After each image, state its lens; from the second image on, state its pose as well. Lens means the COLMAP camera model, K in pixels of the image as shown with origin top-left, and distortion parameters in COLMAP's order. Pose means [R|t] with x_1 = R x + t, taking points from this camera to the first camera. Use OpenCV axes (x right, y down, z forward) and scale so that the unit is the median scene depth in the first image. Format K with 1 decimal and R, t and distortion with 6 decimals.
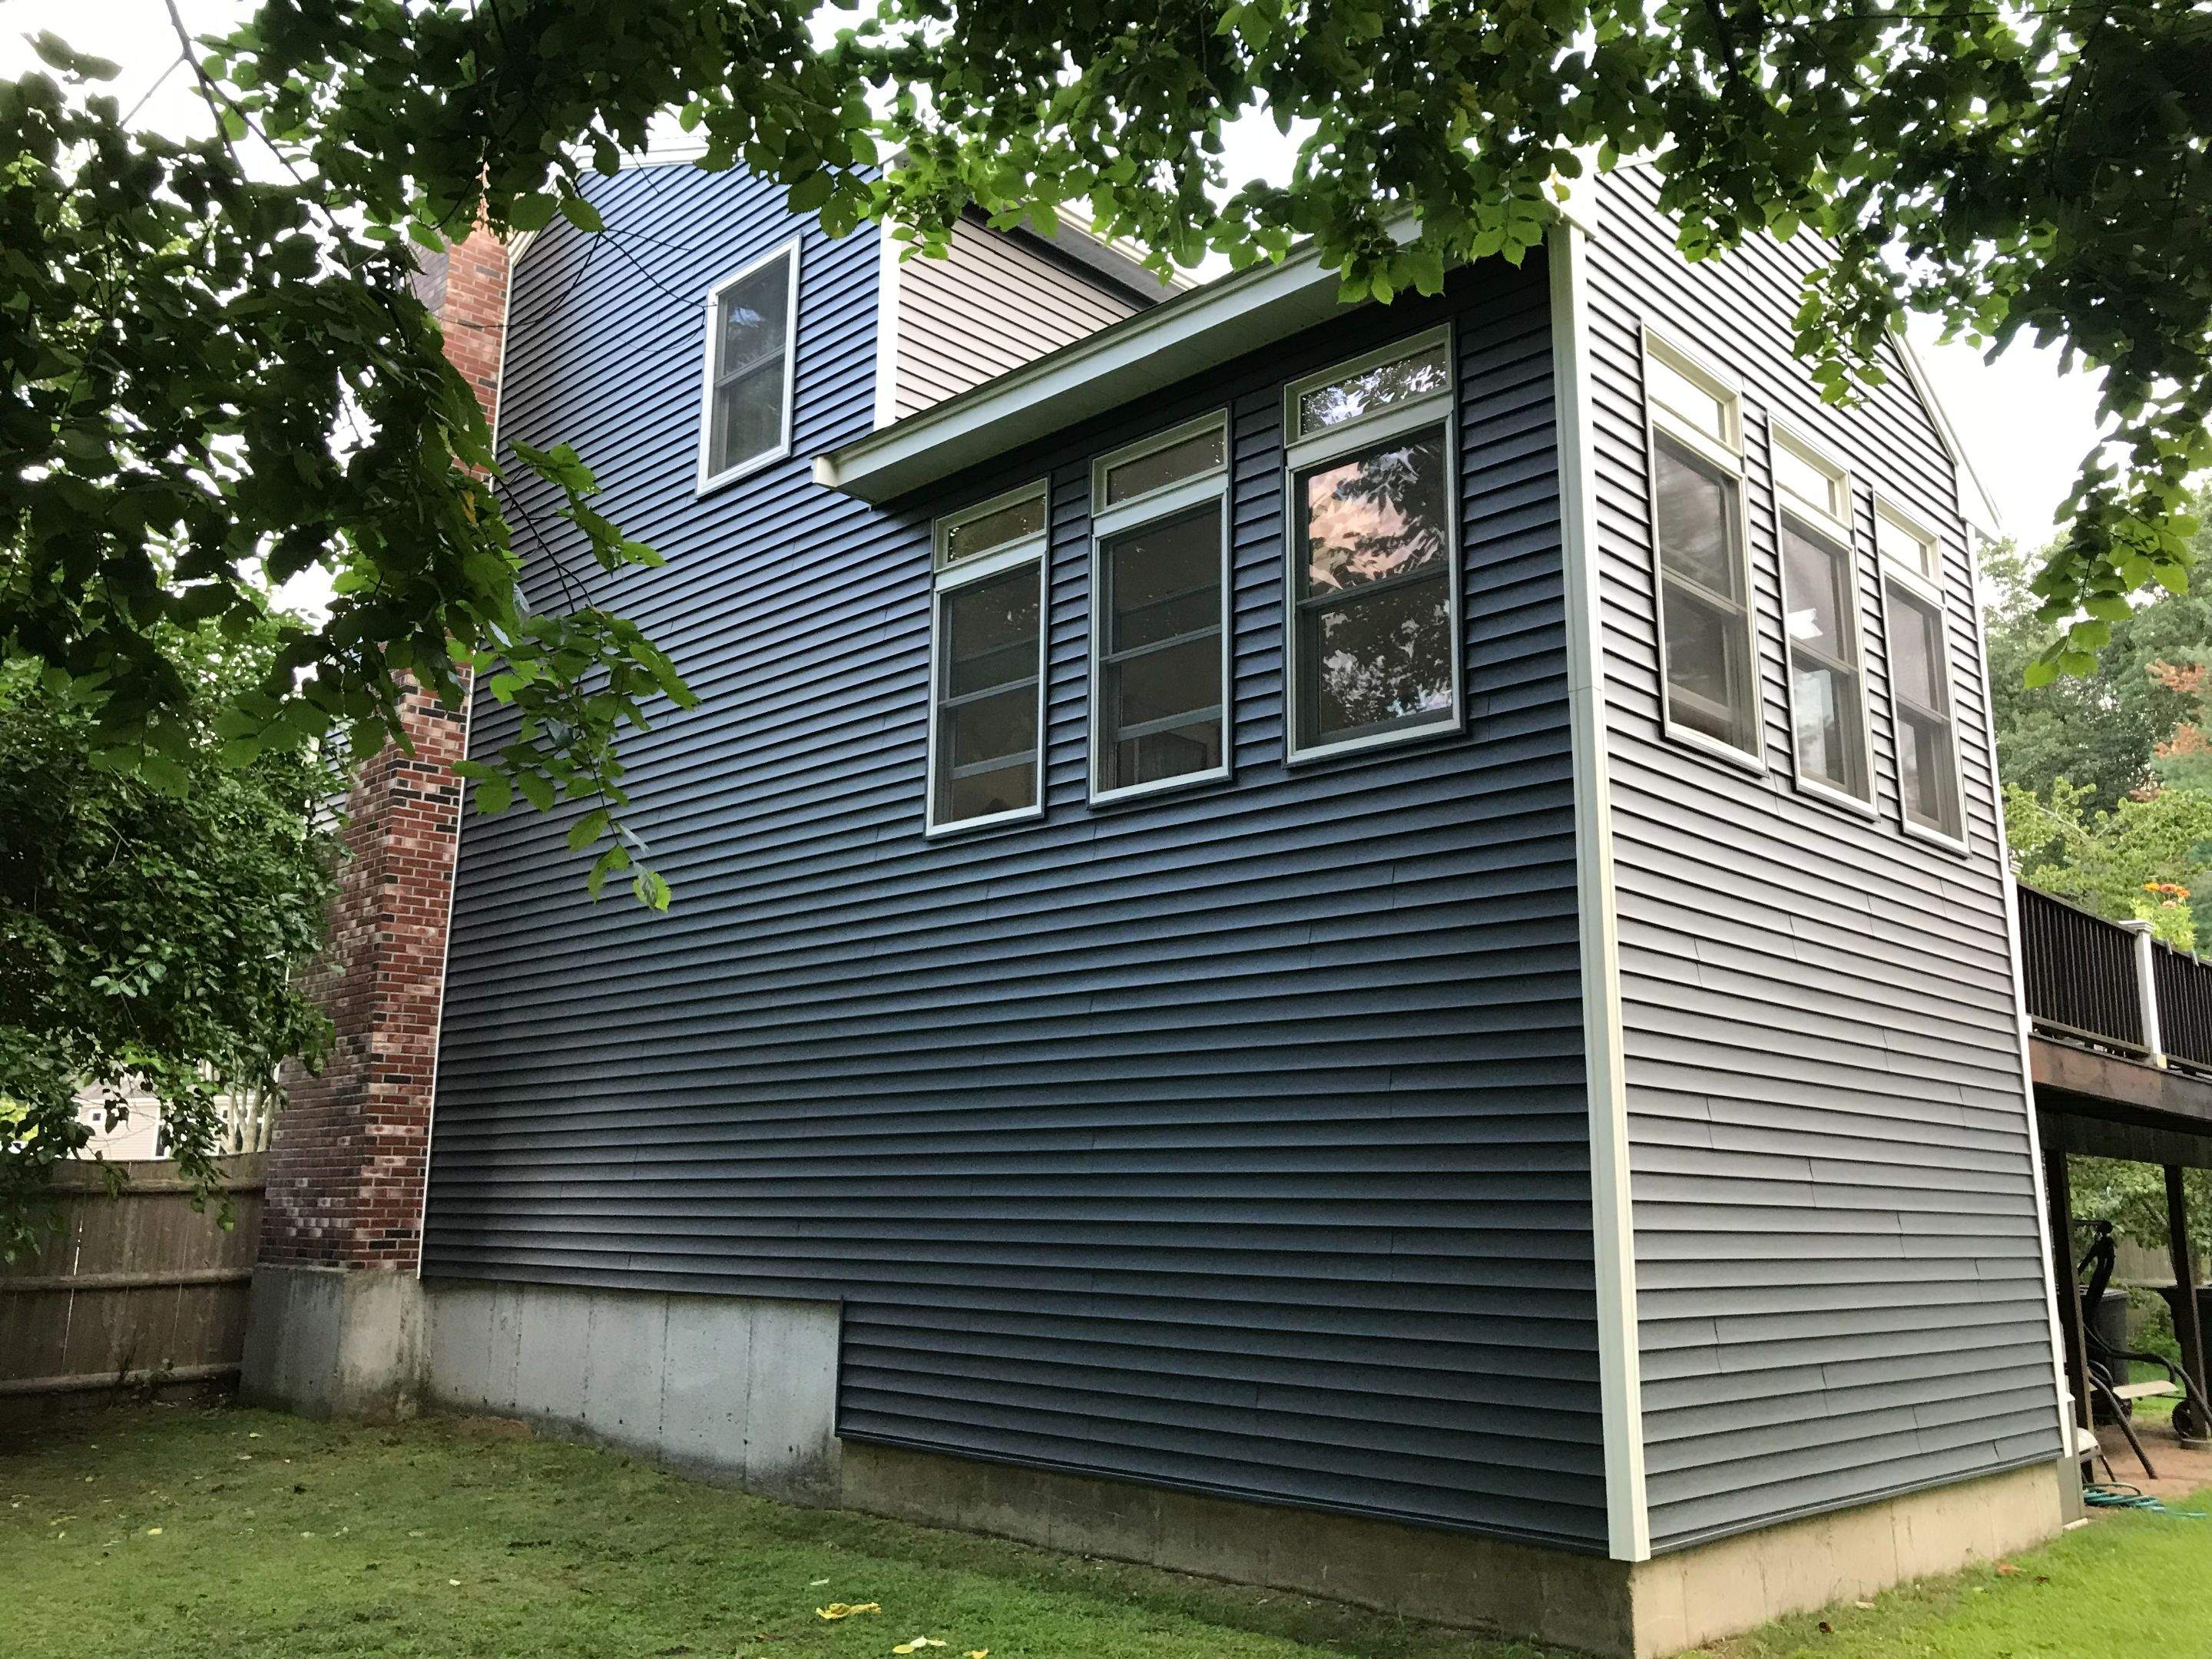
lens RADIAL K [[1806.8, 0, 1106.5], [0, 1806.8, 819.8], [0, 0, 1]] dist [0.044622, -0.051702]
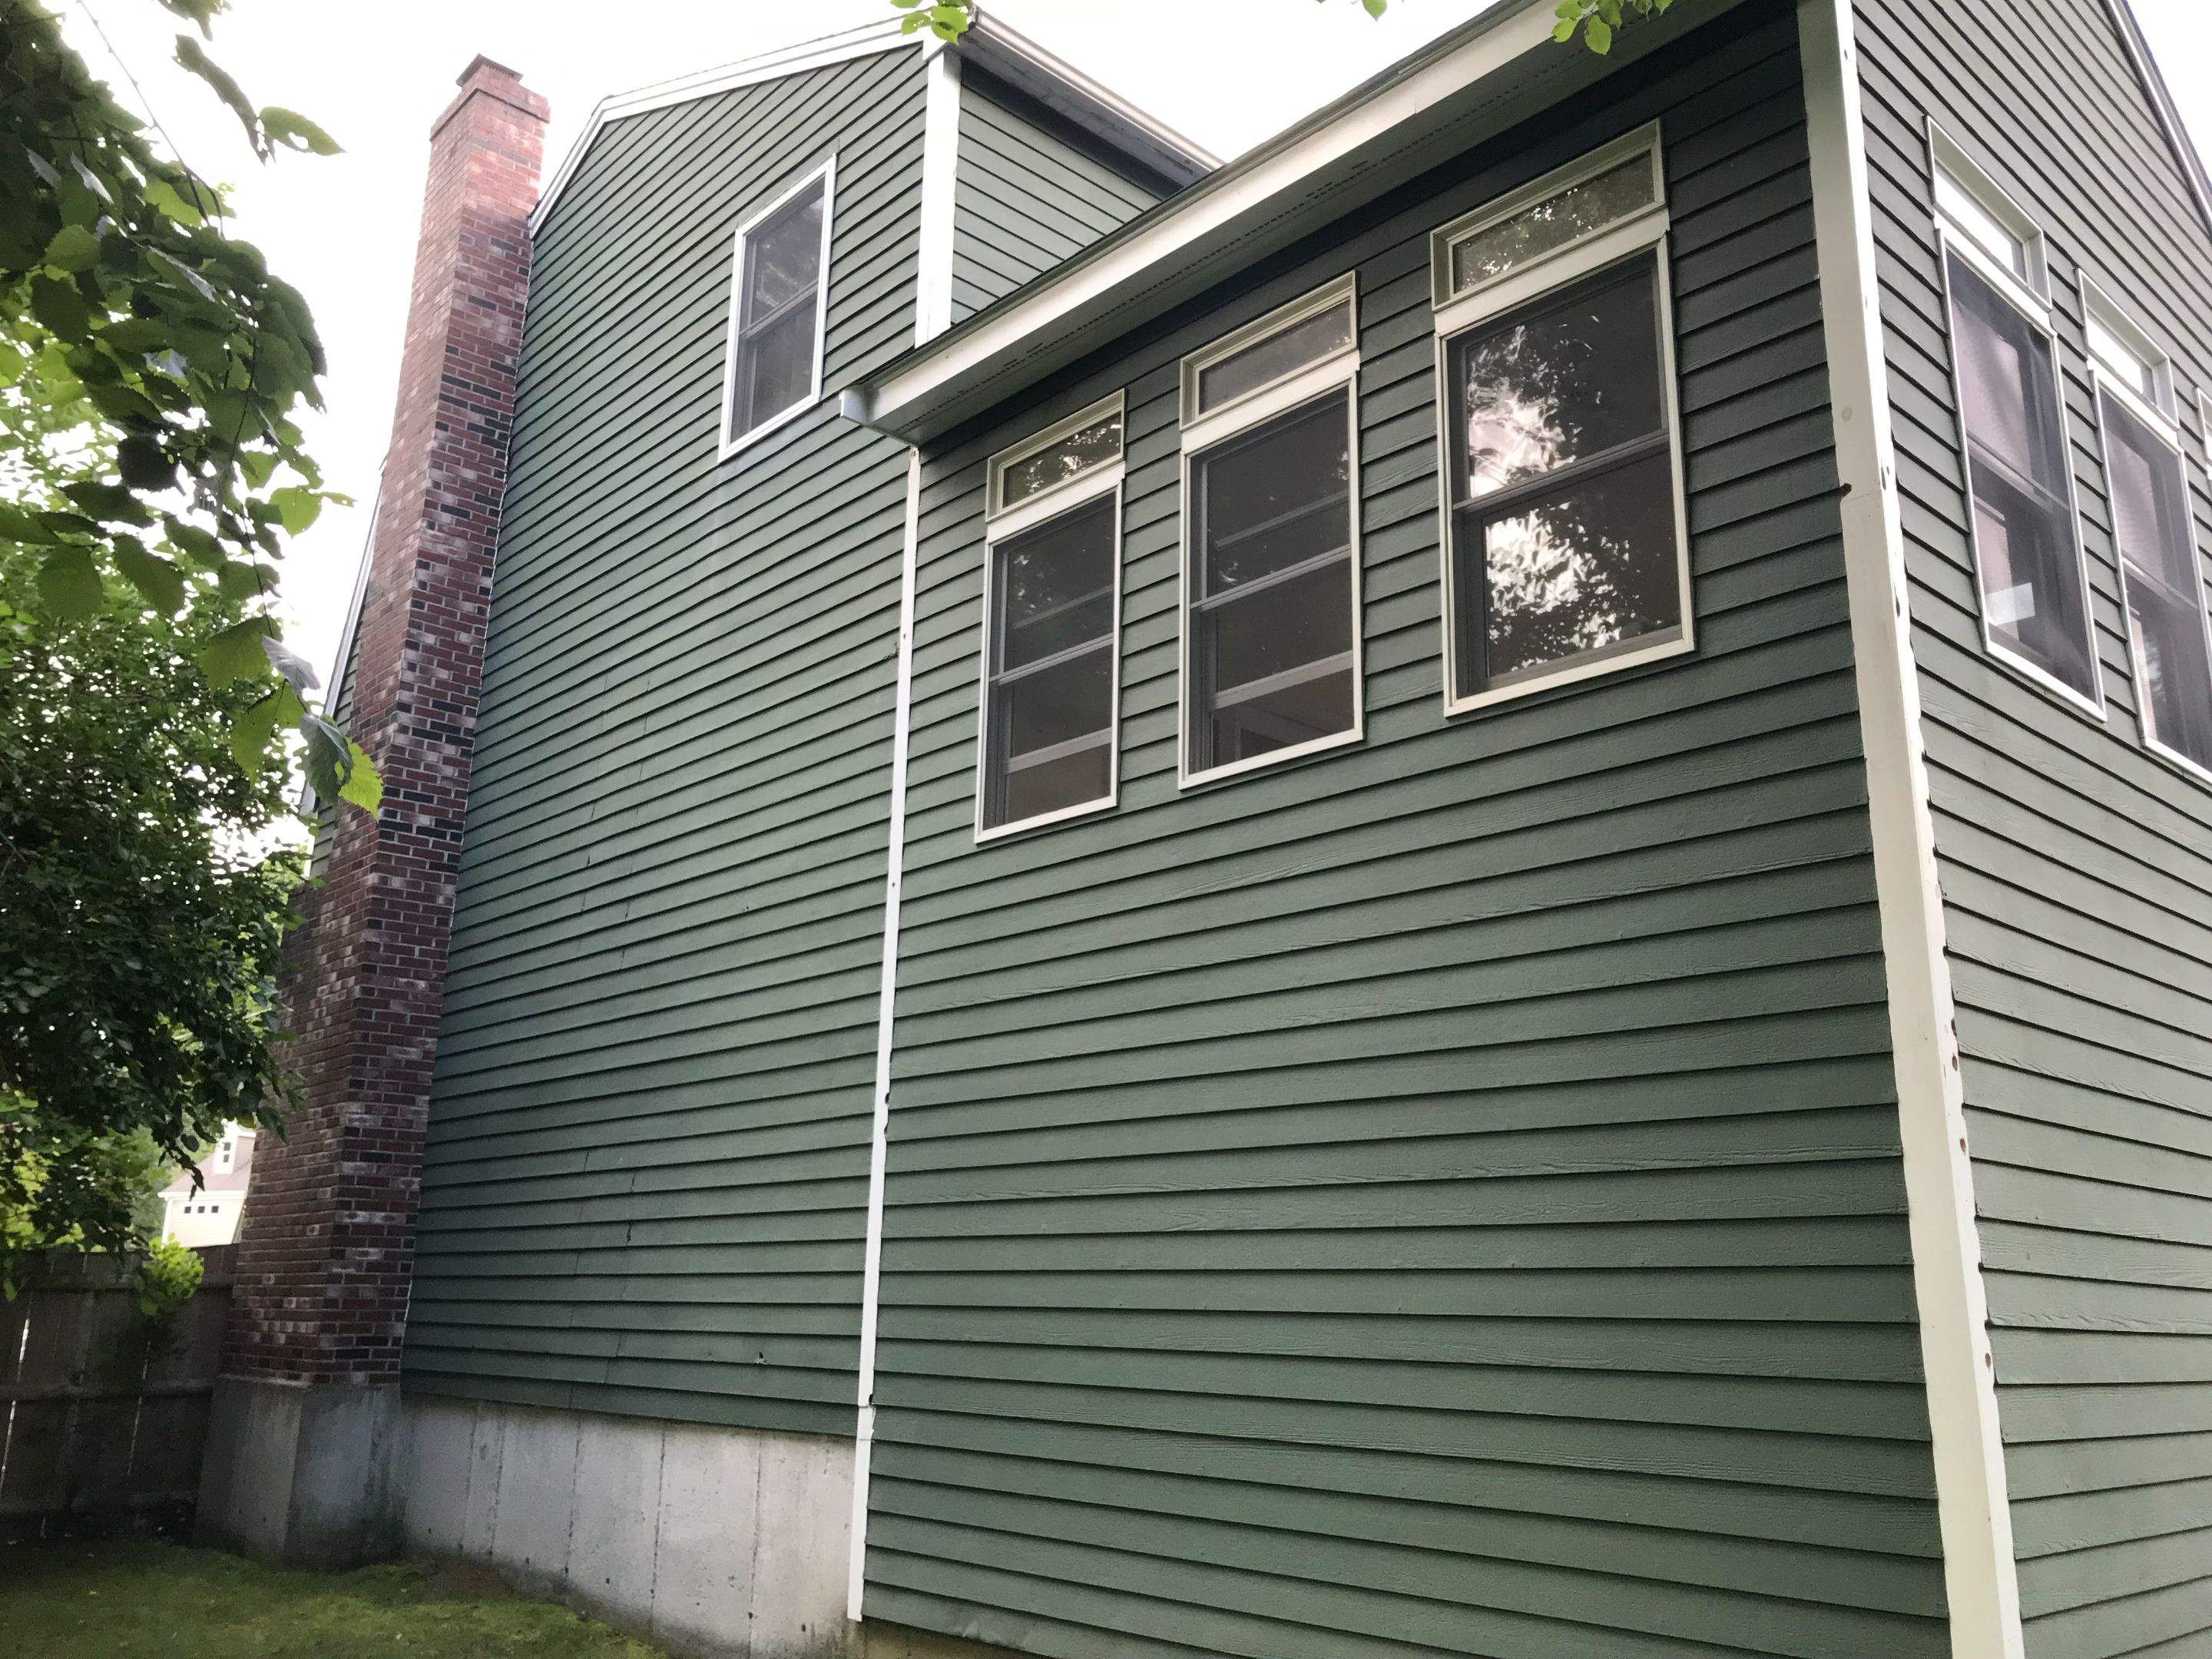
lens RADIAL K [[1806.8, 0, 1106.5], [0, 1806.8, 819.8], [0, 0, 1]] dist [0.044622, -0.051702]
pose [[0.998488, -0.006615, -0.054562, 0.001368], [0.003670, 0.998540, -0.053889, 0.031616], [0.054839, 0.053607, 0.997055, 0.157447]]
